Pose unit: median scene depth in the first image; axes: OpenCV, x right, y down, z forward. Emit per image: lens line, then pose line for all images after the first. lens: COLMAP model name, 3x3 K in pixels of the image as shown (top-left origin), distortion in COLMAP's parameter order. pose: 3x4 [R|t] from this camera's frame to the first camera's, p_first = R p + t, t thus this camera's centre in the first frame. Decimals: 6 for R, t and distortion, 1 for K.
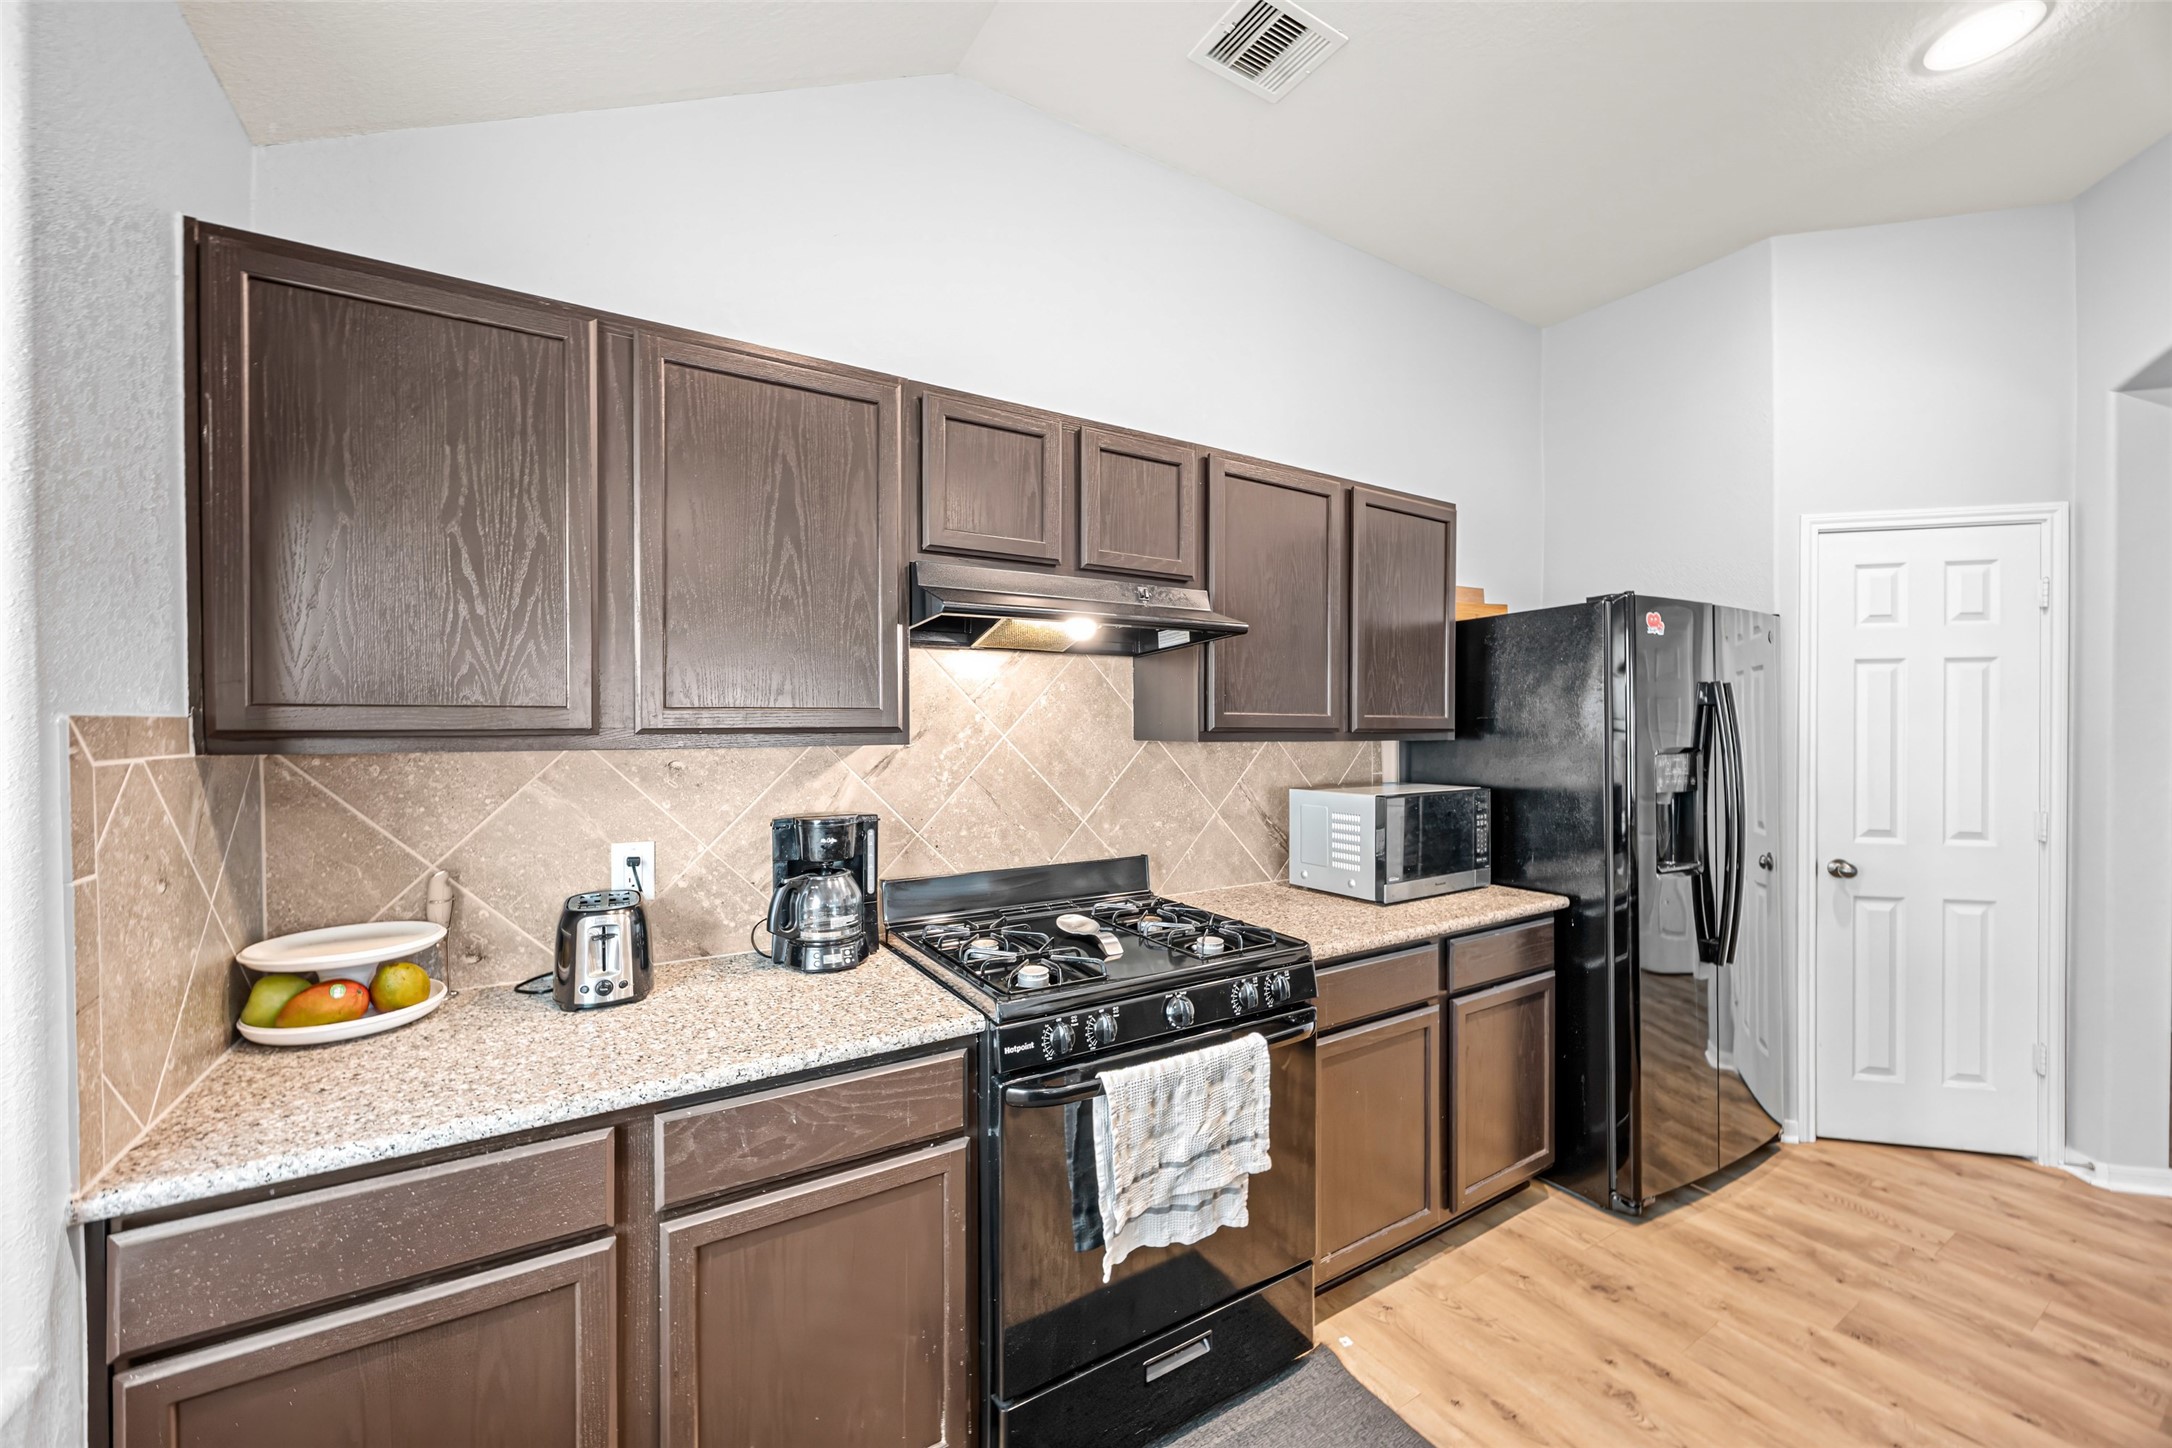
lens RADIAL K [[826.8, 0, 1074.5], [0, 826.8, 733.6], [0, 0, 1]] dist [-0.003782, 0.000300]
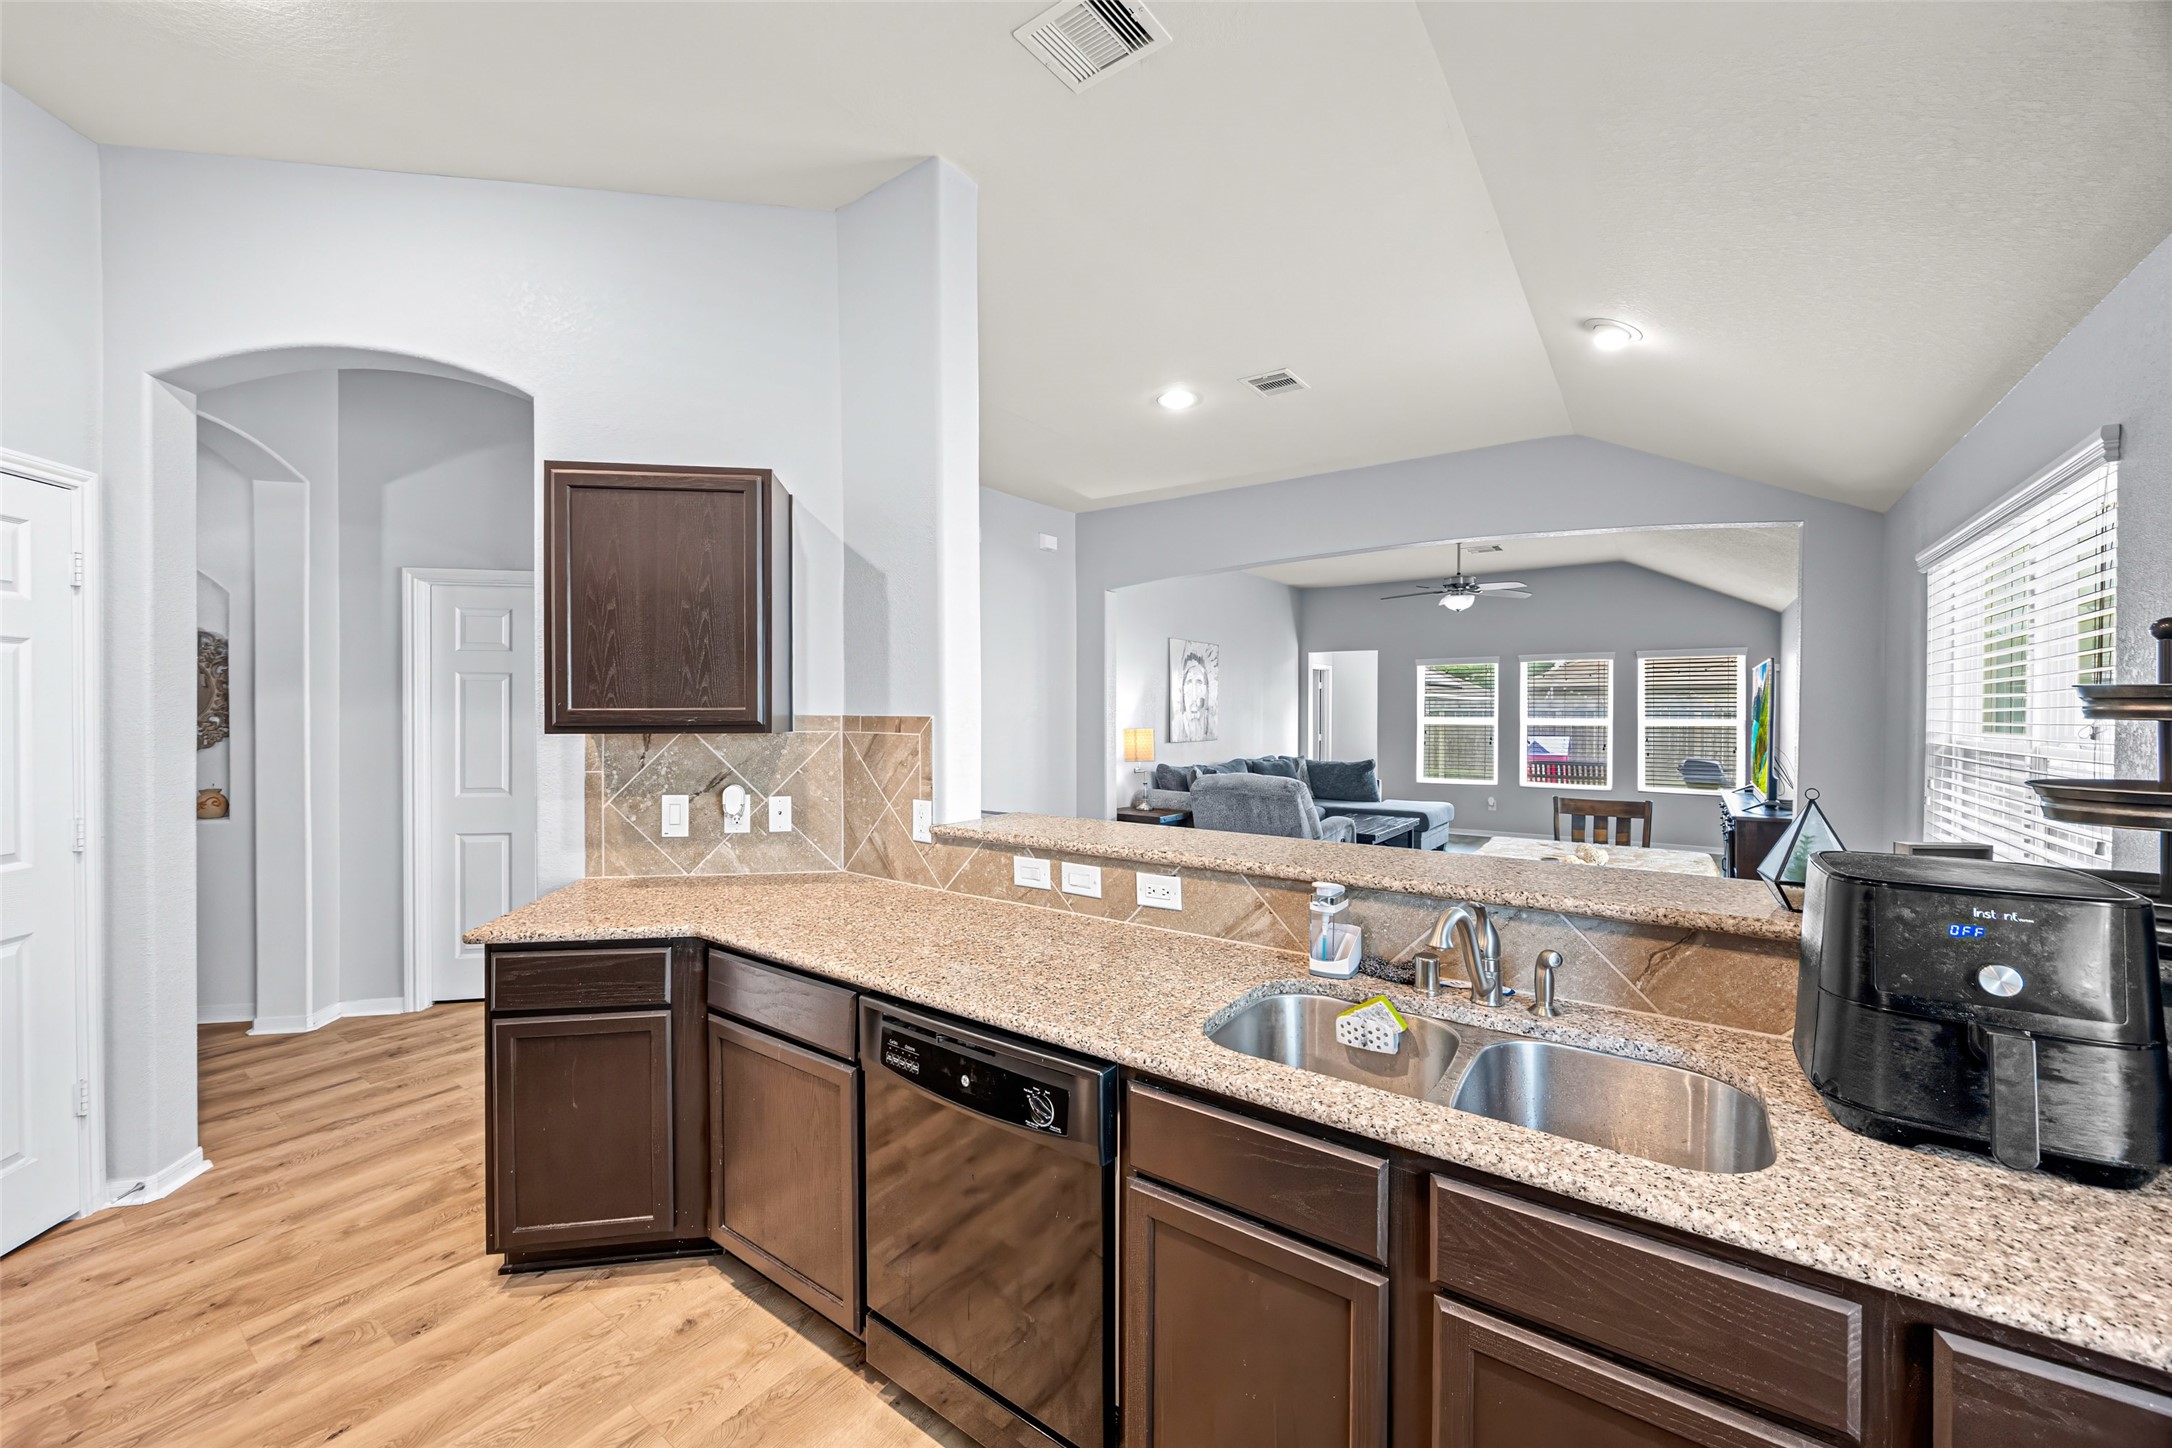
lens RADIAL K [[826.8, 0, 1087.7], [0, 826.8, 712.4], [0, 0, 1]] dist [-0.003782, 0.000300]
pose [[-0.398143, -0.000316, 0.917323, -0.067243], [0.004375, 0.999988, 0.002243, -0.016762], [-0.917313, 0.004906, -0.398137, 0.379417]]
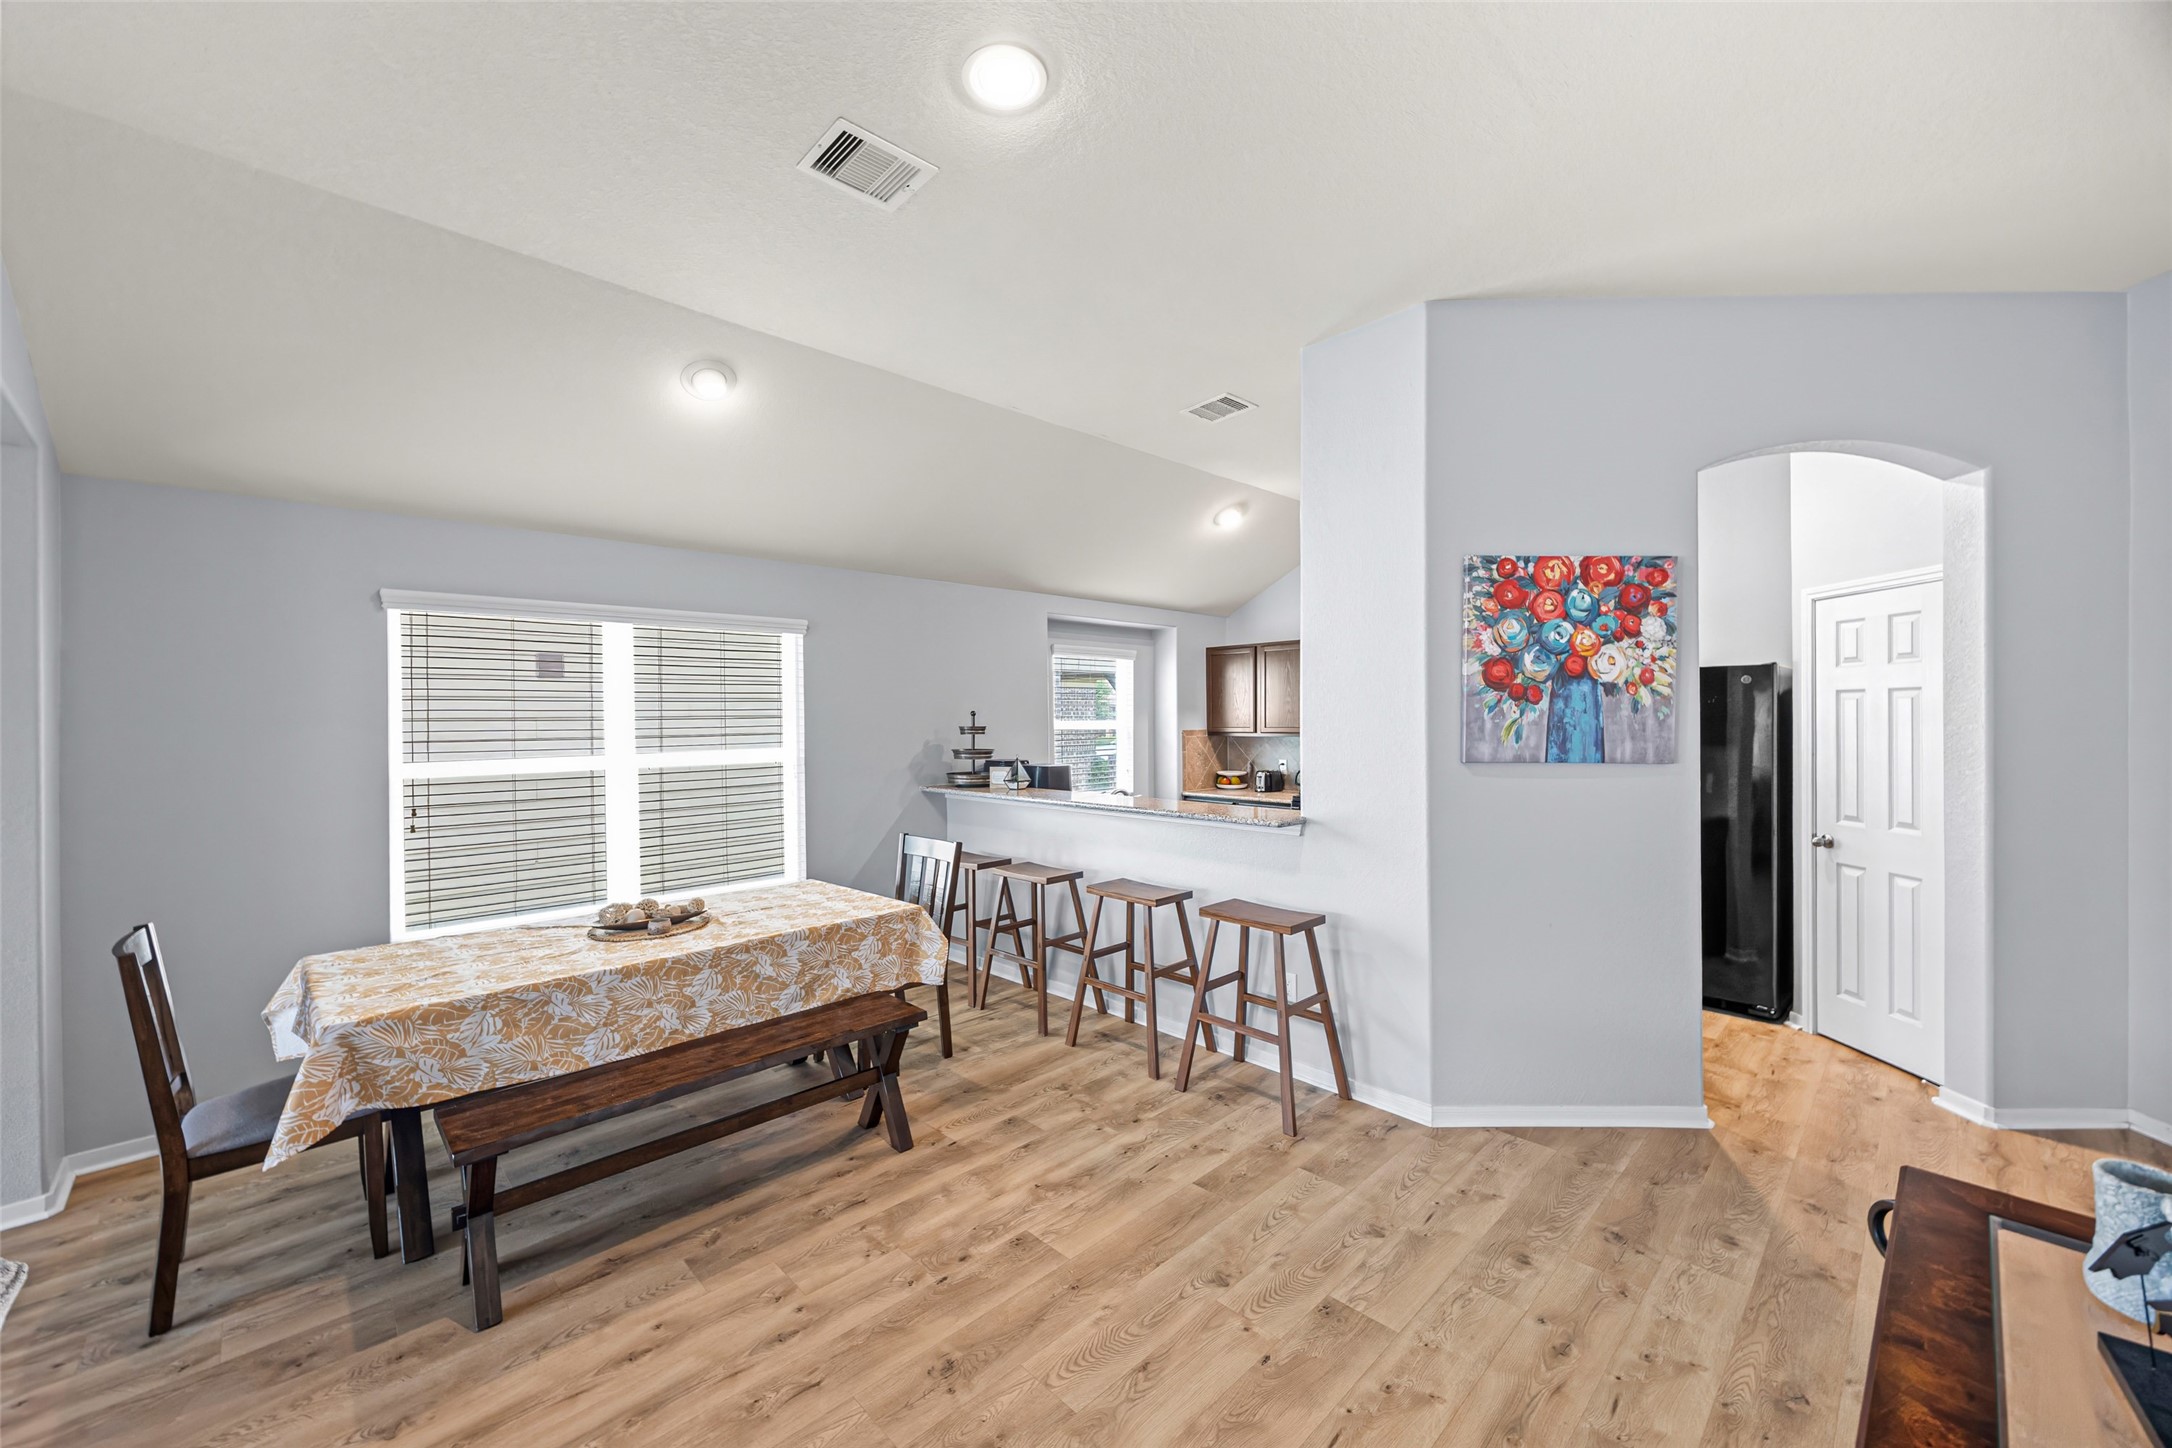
lens RADIAL K [[826.8, 0, 1091.9], [0, 826.8, 727.9], [0, 0, 1]] dist [-0.003782, 0.000300]
pose [[0.229237, 0.009696, -0.973322, 2.212601], [0.003769, 0.999934, 0.010849, -0.051398], [0.973363, -0.006156, 0.229185, -0.578054]]
